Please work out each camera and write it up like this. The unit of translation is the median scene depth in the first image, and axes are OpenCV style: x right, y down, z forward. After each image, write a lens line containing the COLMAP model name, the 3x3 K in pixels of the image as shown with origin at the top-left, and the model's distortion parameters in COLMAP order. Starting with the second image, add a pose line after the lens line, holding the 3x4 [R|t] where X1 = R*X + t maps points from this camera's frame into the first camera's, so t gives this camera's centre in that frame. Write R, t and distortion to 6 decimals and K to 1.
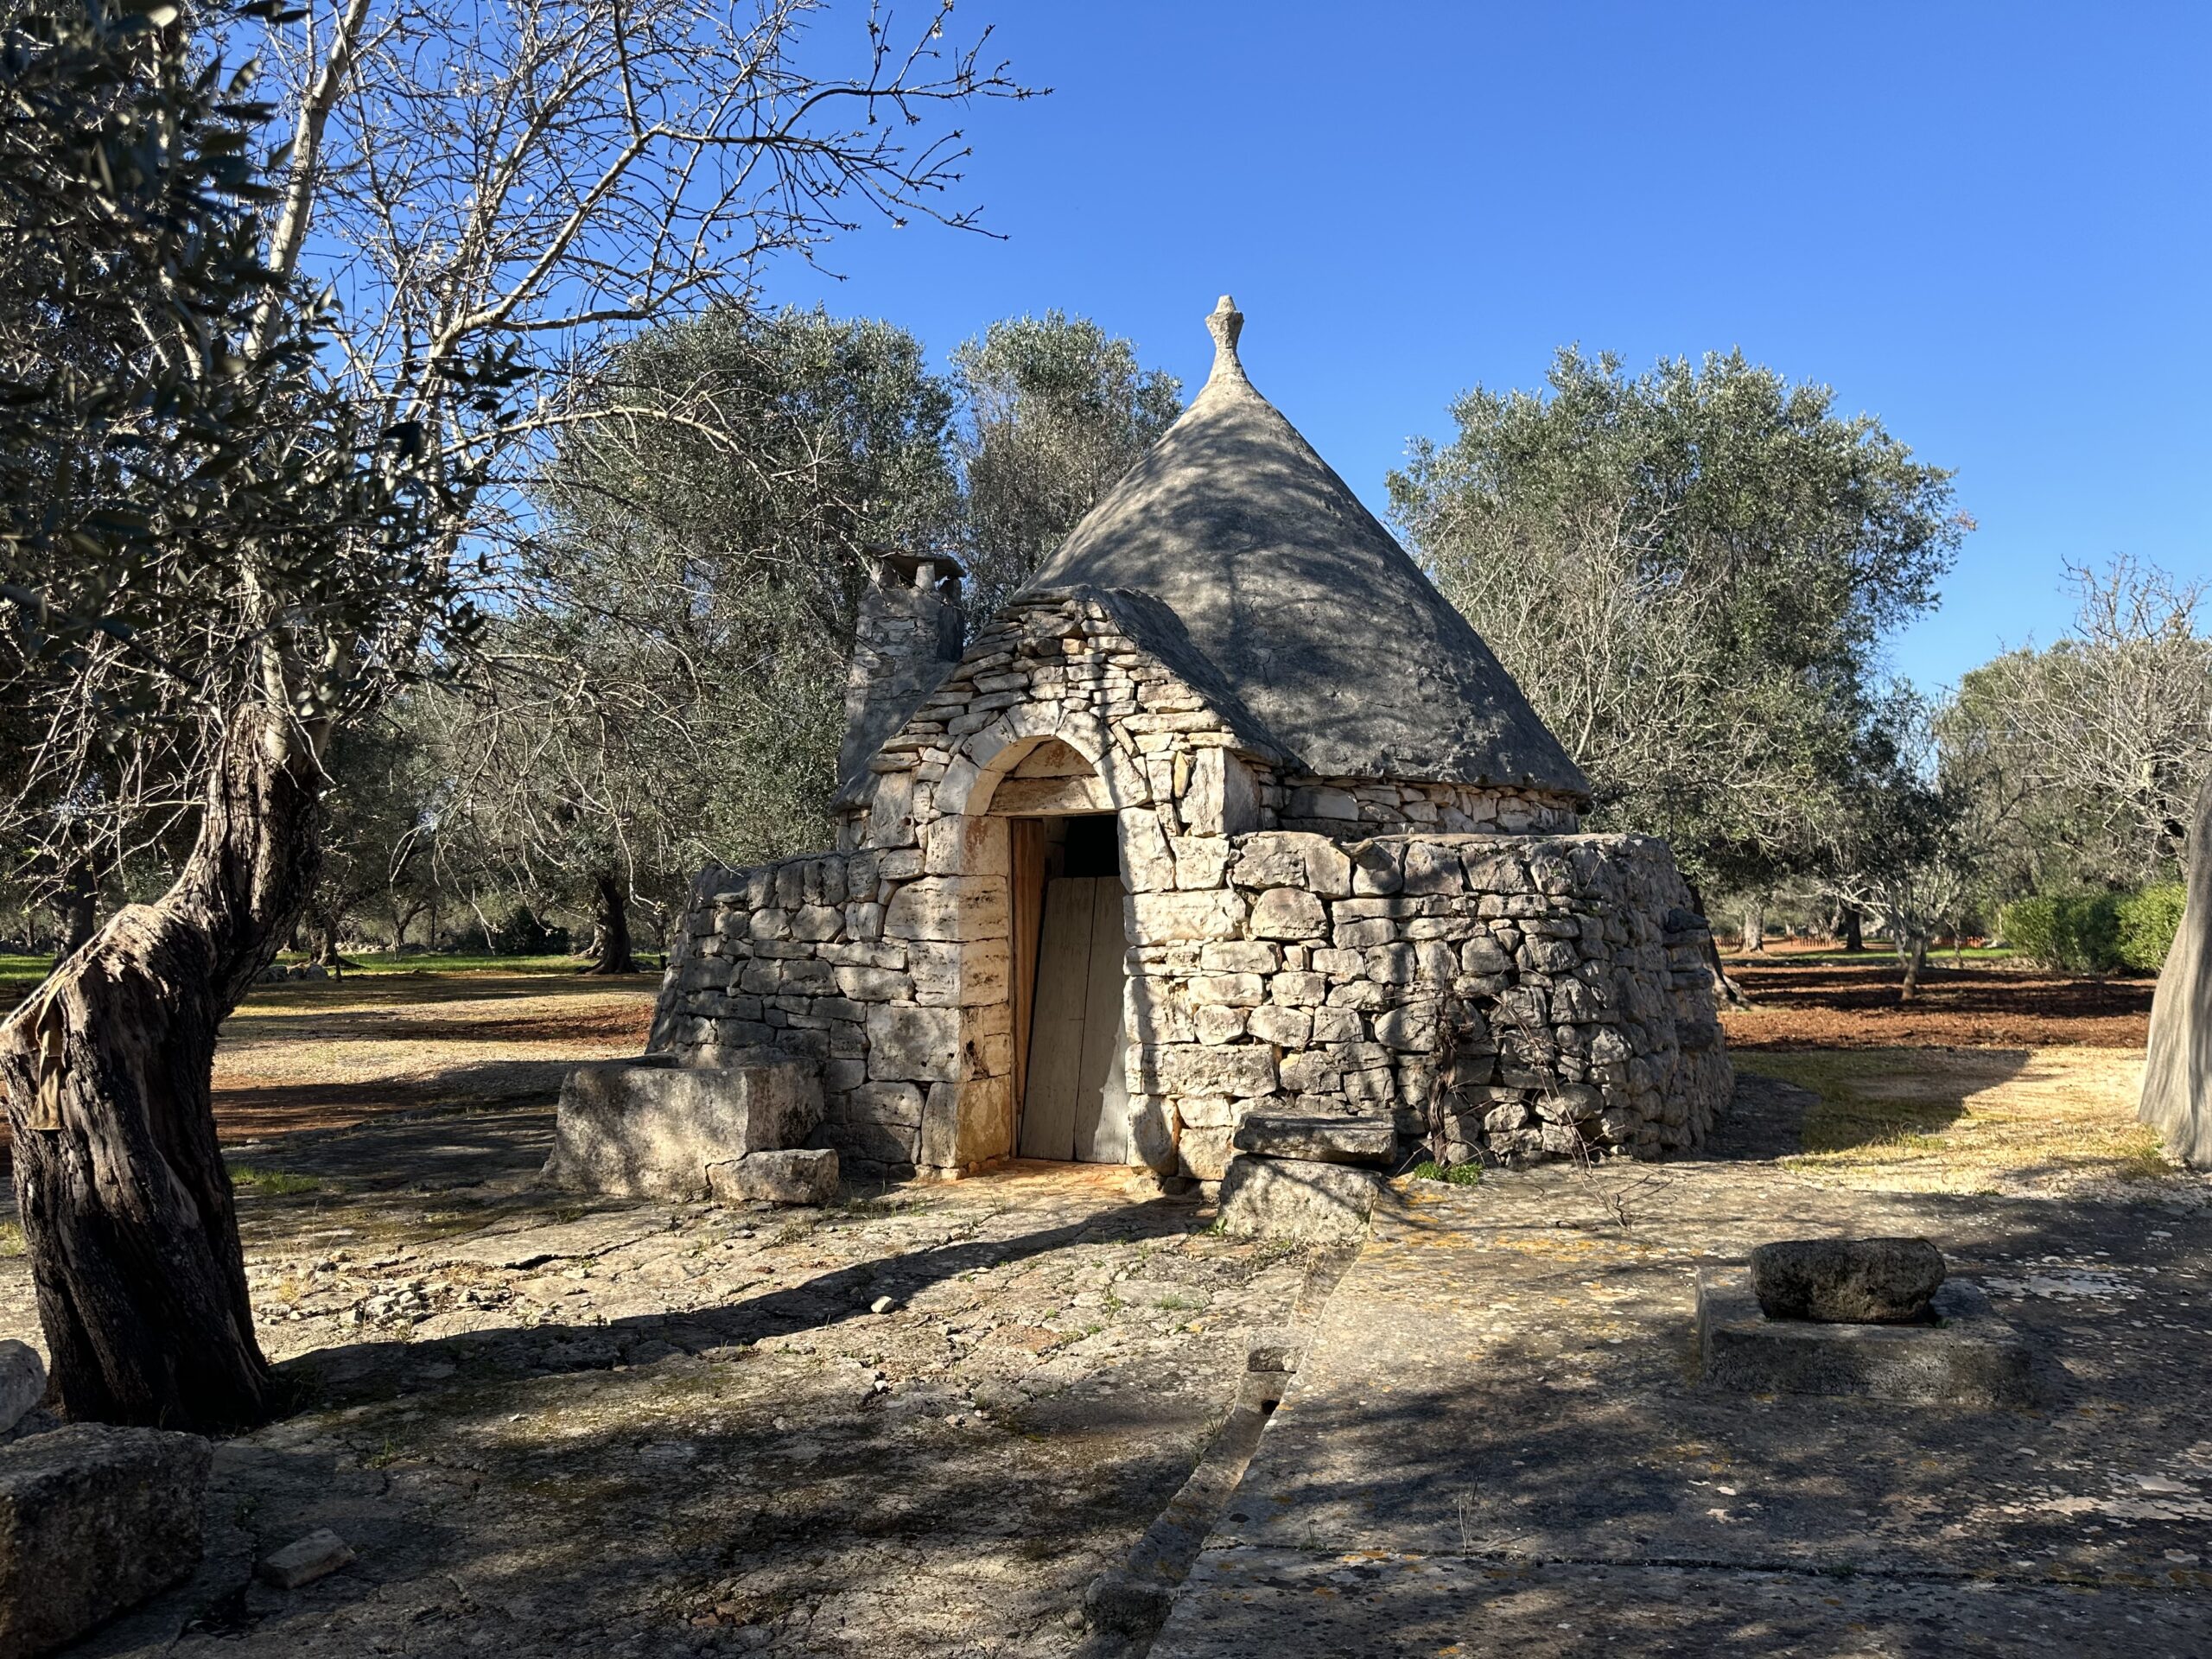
lens RADIAL K [[1541.6, 0, 1102.4], [0, 1541.6, 836.9], [0, 0, 1]] dist [0.091906, -0.110337]
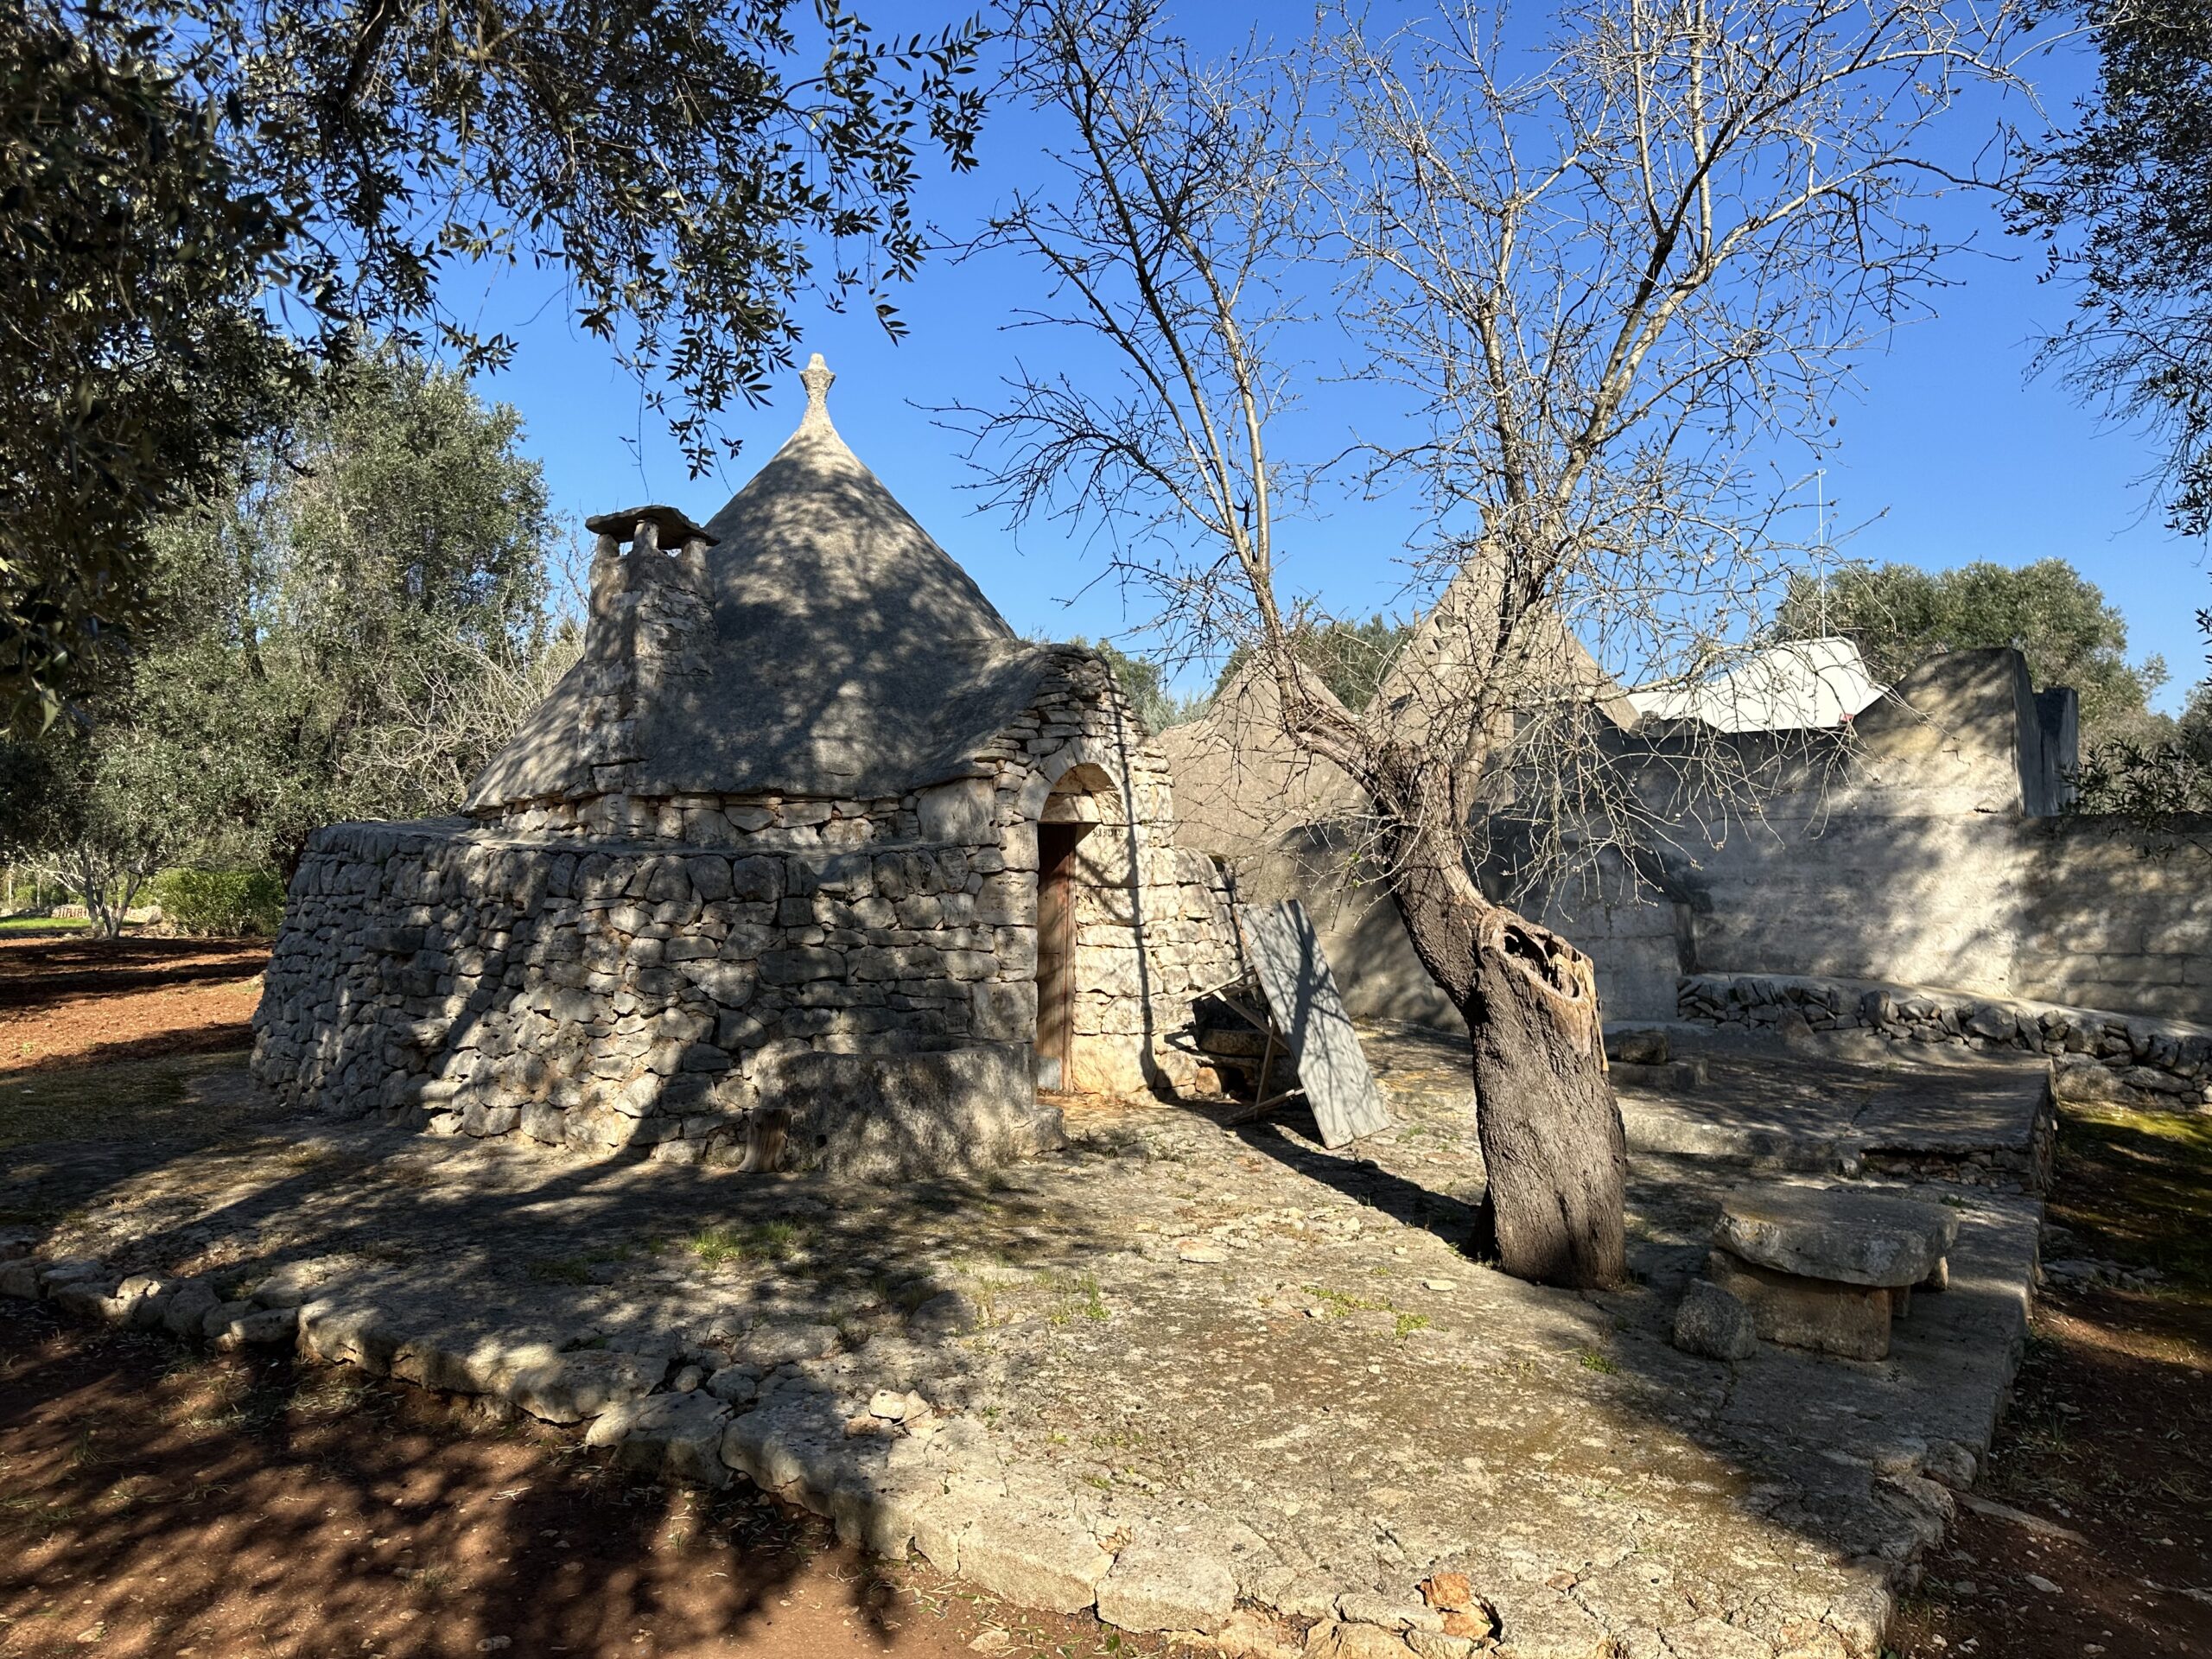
lens RADIAL K [[1541.6, 0, 1098.1], [0, 1541.6, 811.4], [0, 0, 1]] dist [0.091906, -0.110337]
pose [[0.336263, 0.045798, 0.940654, -1.269958], [-0.054535, 0.998088, -0.029099, 0.011288], [-0.940188, -0.041514, 0.338118, 0.574594]]
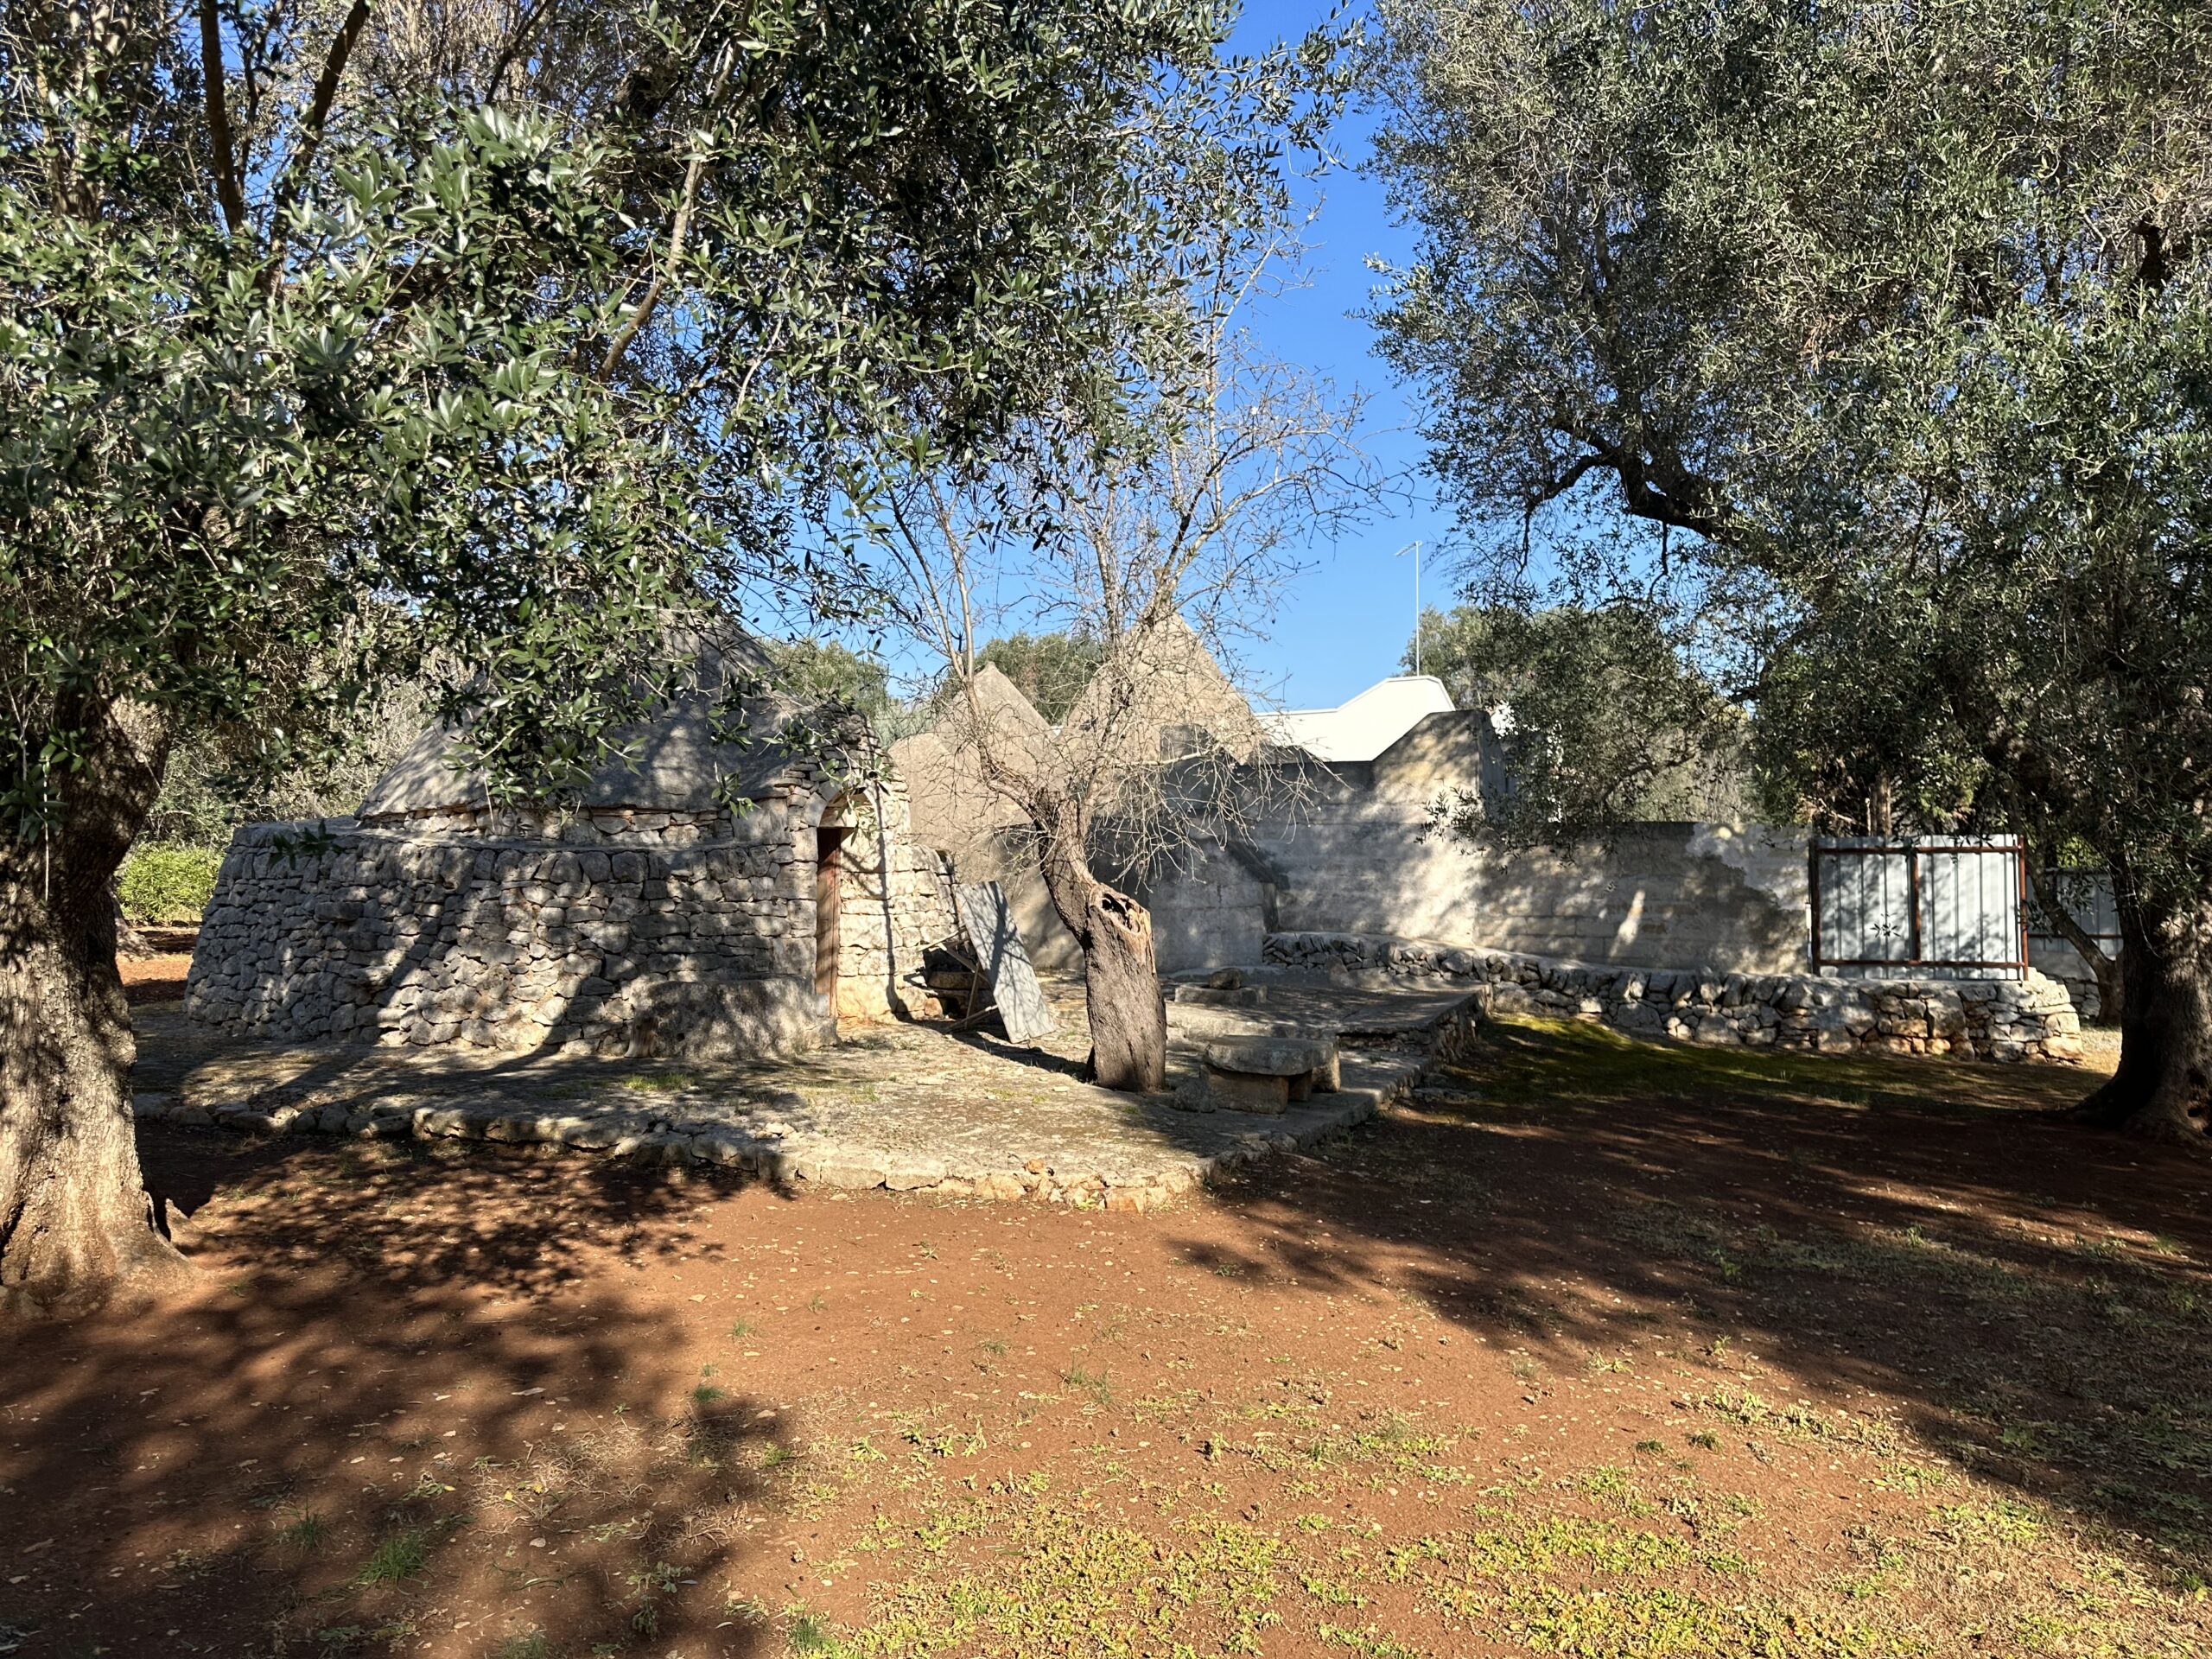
lens RADIAL K [[1541.6, 0, 1116.1], [0, 1541.6, 827.6], [0, 0, 1]] dist [0.091906, -0.110337]
pose [[0.152851, 0.028374, 0.987842, -1.862207], [-0.056651, 0.998196, -0.019906, 0.001802], [-0.986624, -0.052919, 0.154182, 0.412644]]
